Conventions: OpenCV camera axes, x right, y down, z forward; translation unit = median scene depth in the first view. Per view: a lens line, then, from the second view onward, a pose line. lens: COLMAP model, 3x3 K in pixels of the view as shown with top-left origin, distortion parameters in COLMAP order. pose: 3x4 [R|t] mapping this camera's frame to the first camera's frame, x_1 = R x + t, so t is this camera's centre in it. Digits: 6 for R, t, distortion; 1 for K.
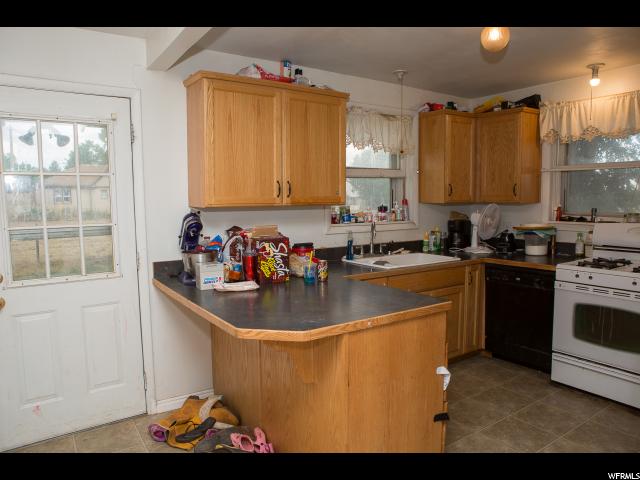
lens RADIAL K [[445.6, 0, 320.7], [0, 445.6, 240.8], [0, 0, 1]] dist [-0.099880, 0.065967]
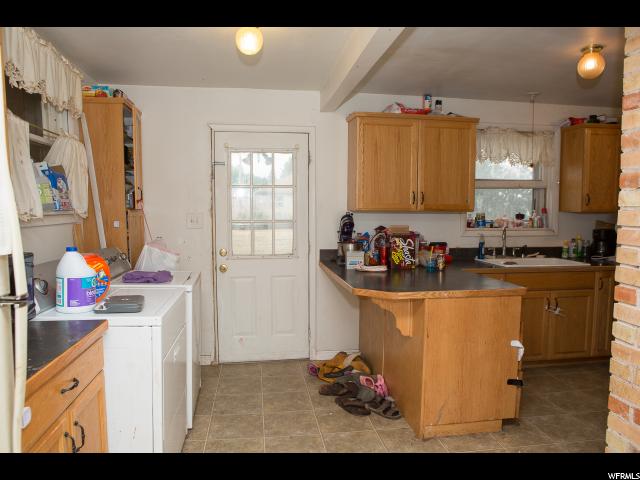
lens RADIAL K [[445.6, 0, 319.3], [0, 445.6, 240.3], [0, 0, 1]] dist [-0.099880, 0.065967]
pose [[0.903426, 0.042925, -0.426589, 0.210062], [-0.051476, 0.998638, -0.008529, 0.031208], [0.425642, 0.029664, 0.904405, -0.267134]]
